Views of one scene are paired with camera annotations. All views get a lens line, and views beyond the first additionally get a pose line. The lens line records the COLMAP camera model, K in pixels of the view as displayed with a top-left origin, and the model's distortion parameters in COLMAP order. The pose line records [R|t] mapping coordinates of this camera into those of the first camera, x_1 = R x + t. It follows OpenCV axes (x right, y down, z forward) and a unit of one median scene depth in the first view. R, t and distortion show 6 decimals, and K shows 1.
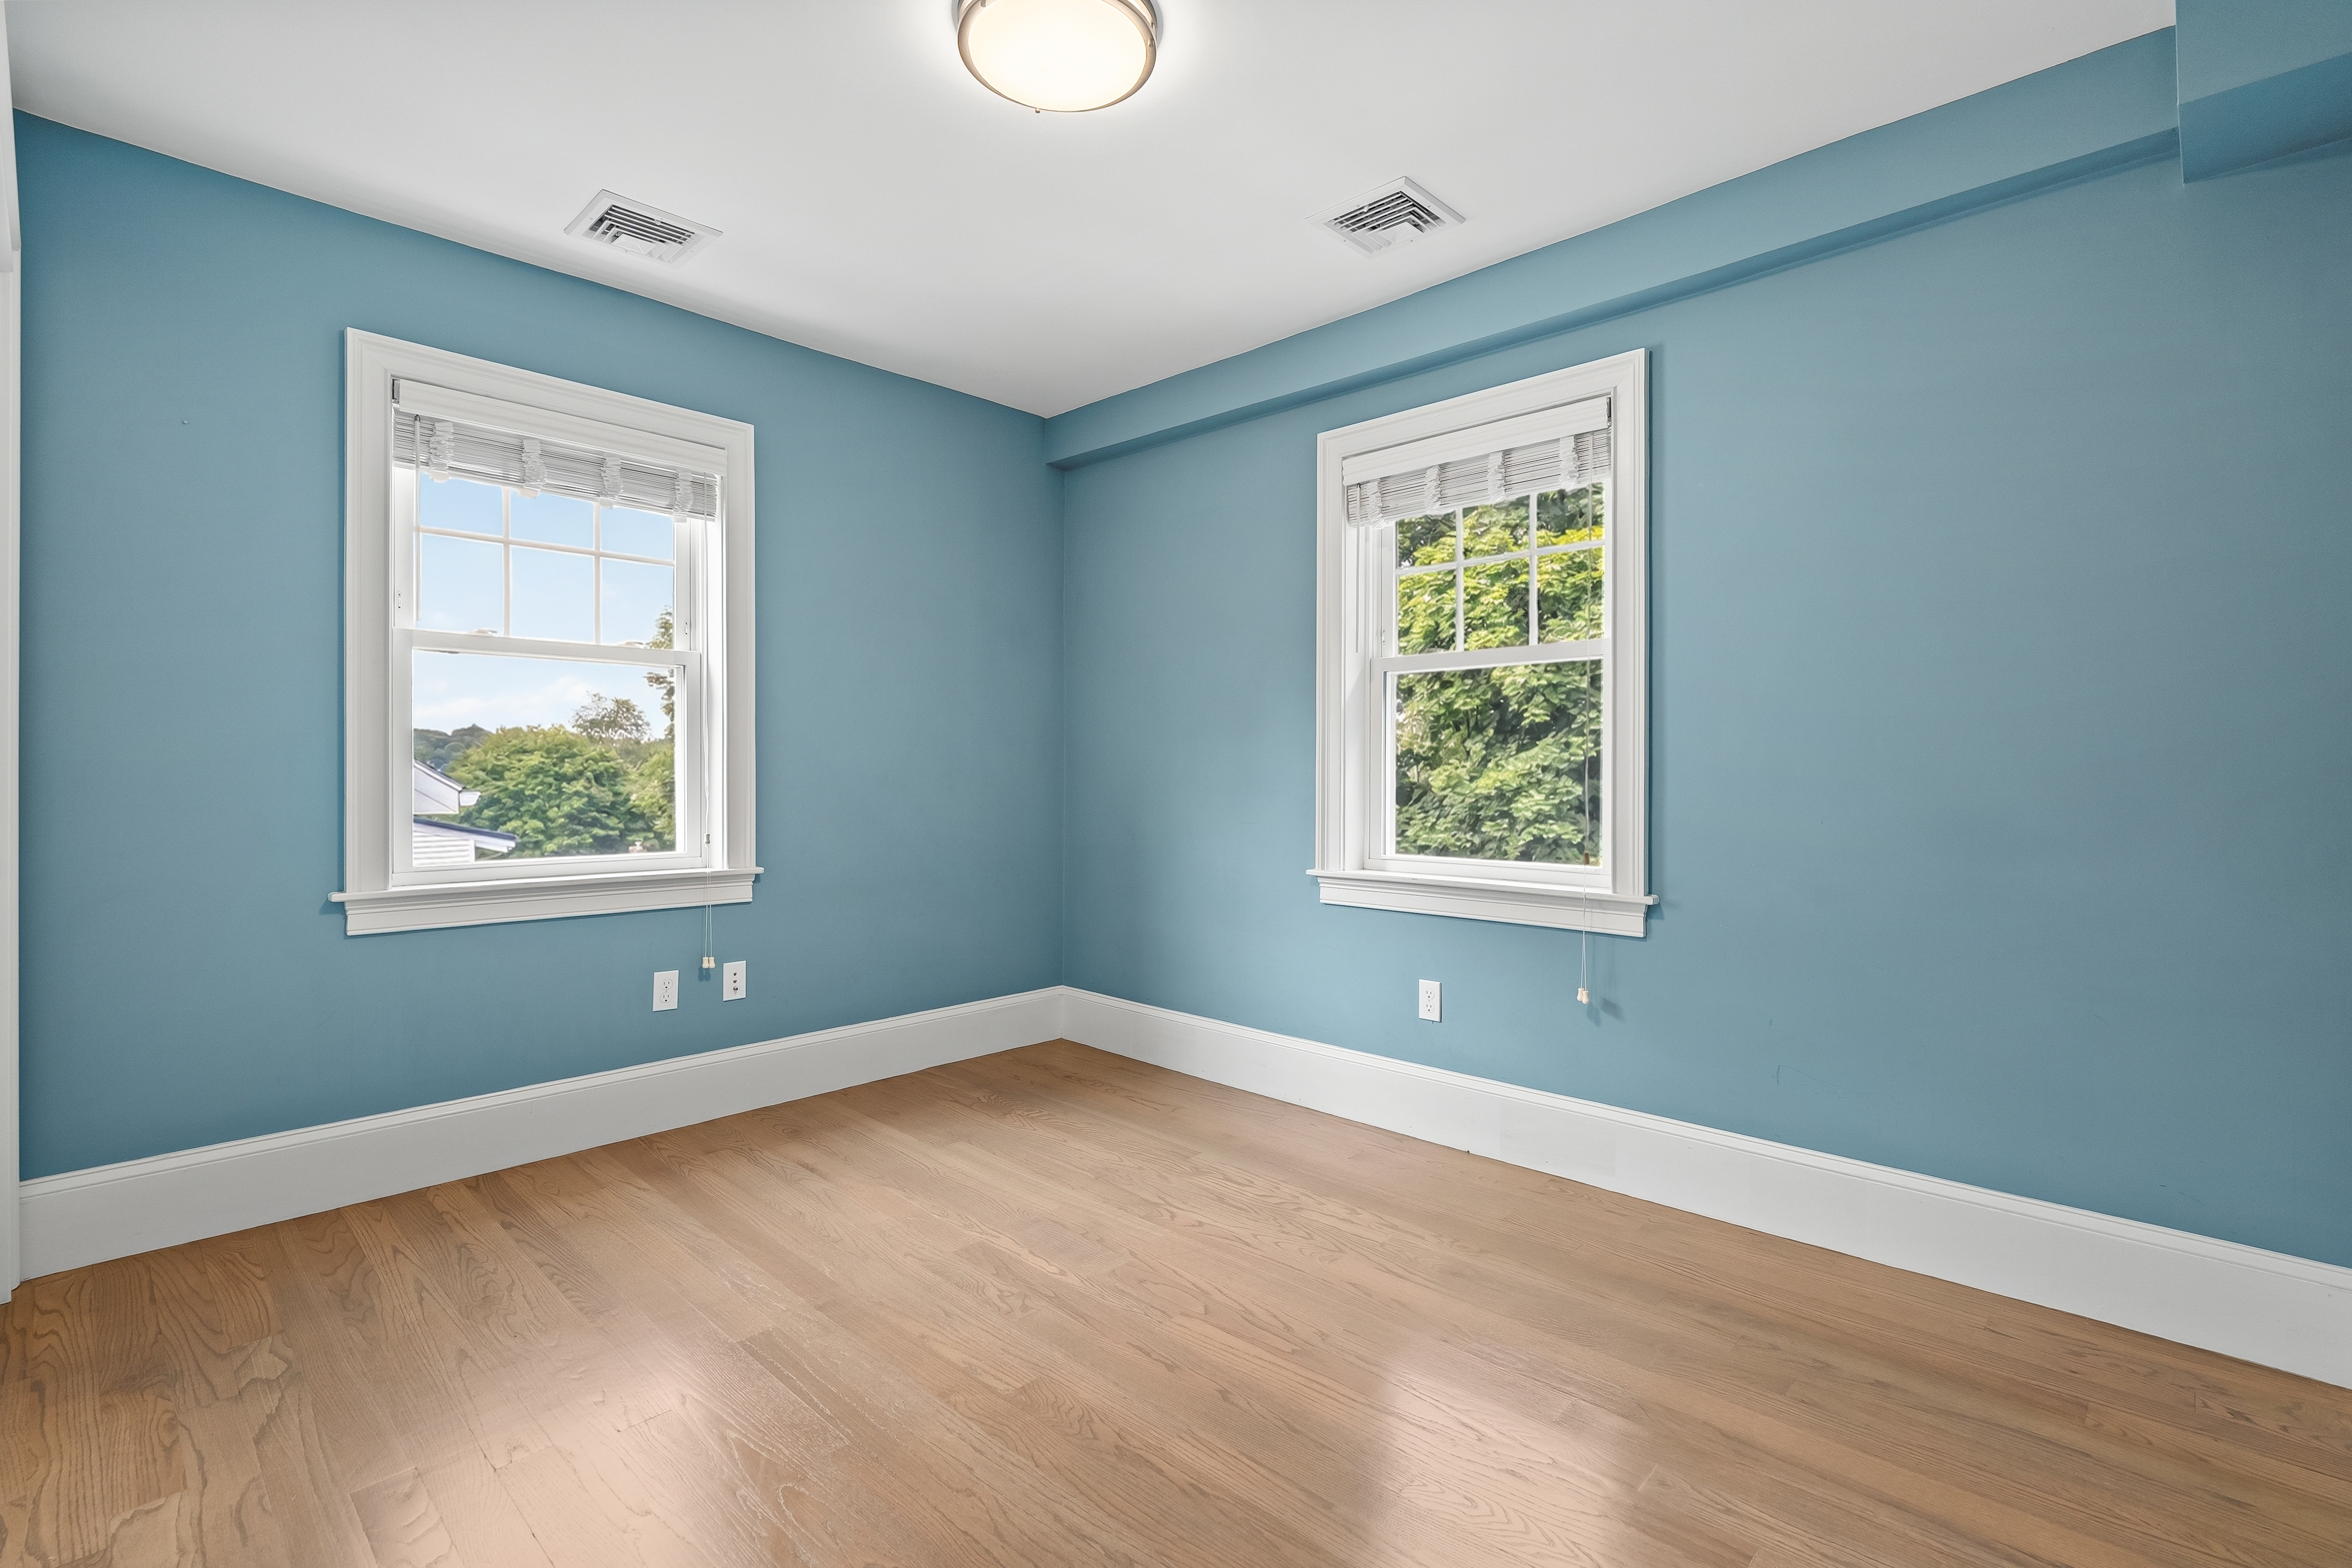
lens RADIAL K [[1071.5, 0, 1179.6], [0, 1071.5, 765.7], [0, 0, 1]] dist [0.000209, 0.000399]
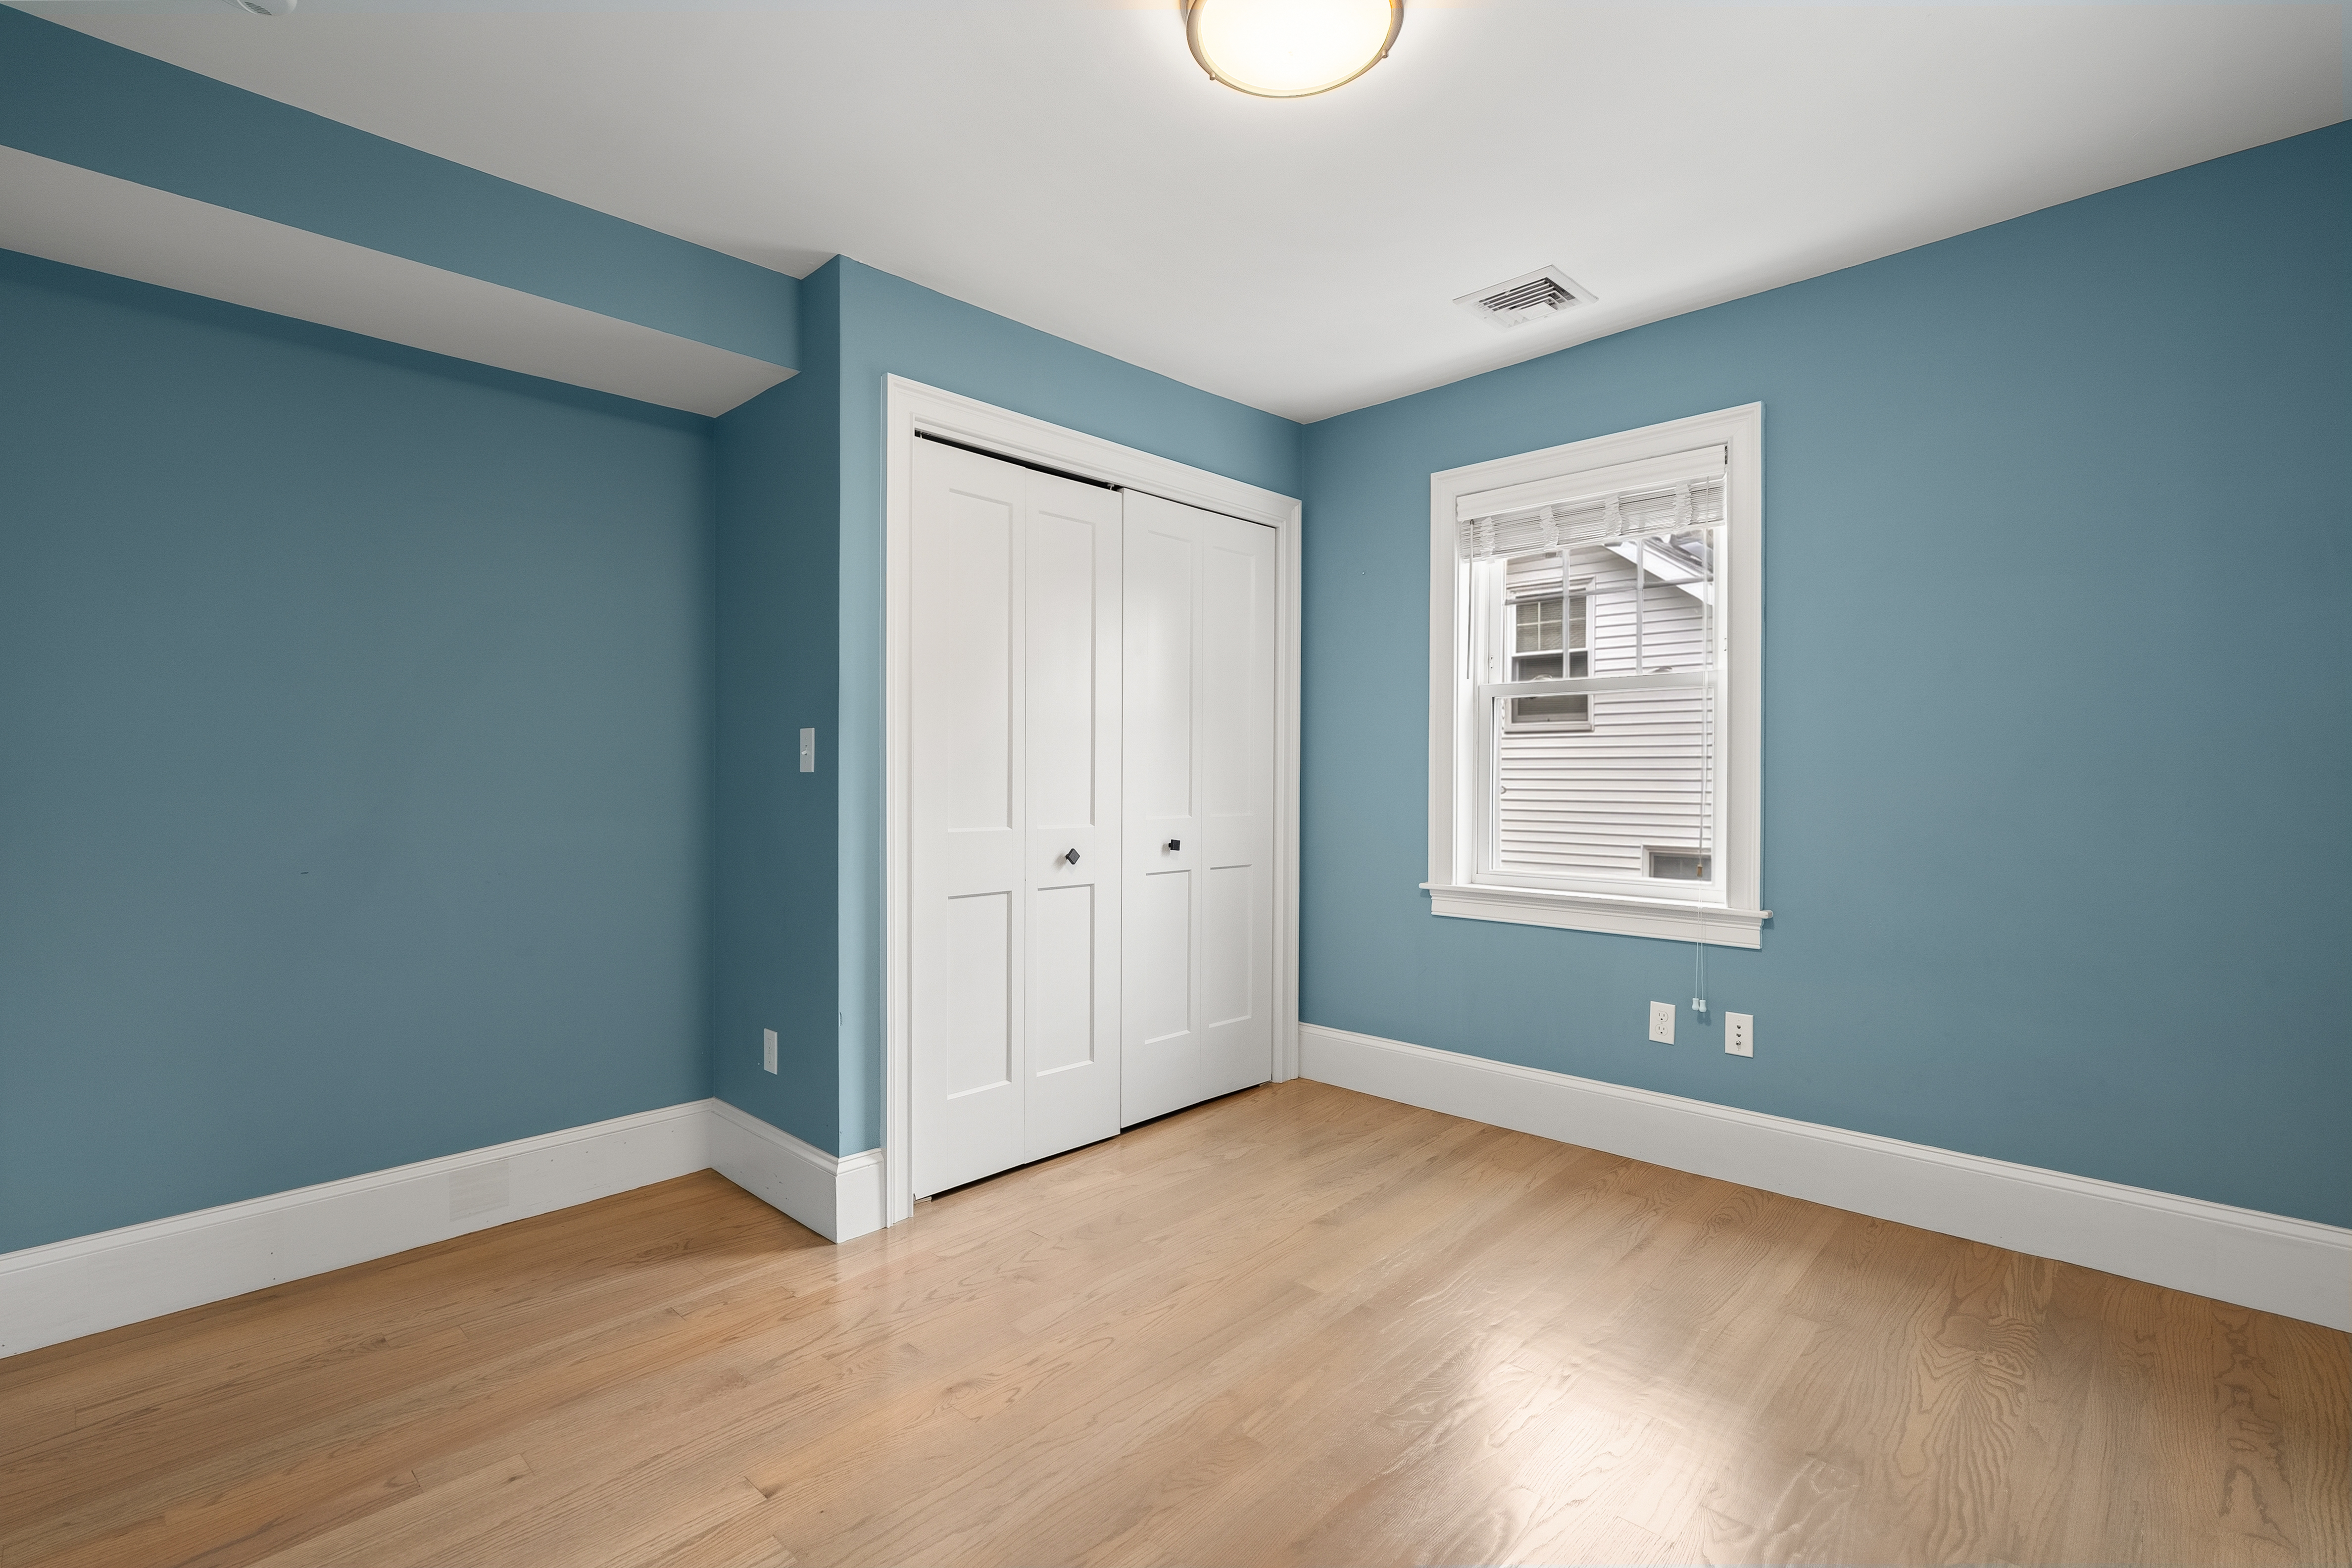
lens RADIAL K [[1063.4, 0, 1176.6], [0, 1063.4, 777.6], [0, 0, 1]] dist [-0.003390, 0.000565]
pose [[-0.003095, -0.001537, -0.999994, 0.541128], [0.002297, 0.999996, -0.001544, -0.014543], [0.999993, -0.002302, -0.003091, 0.616549]]
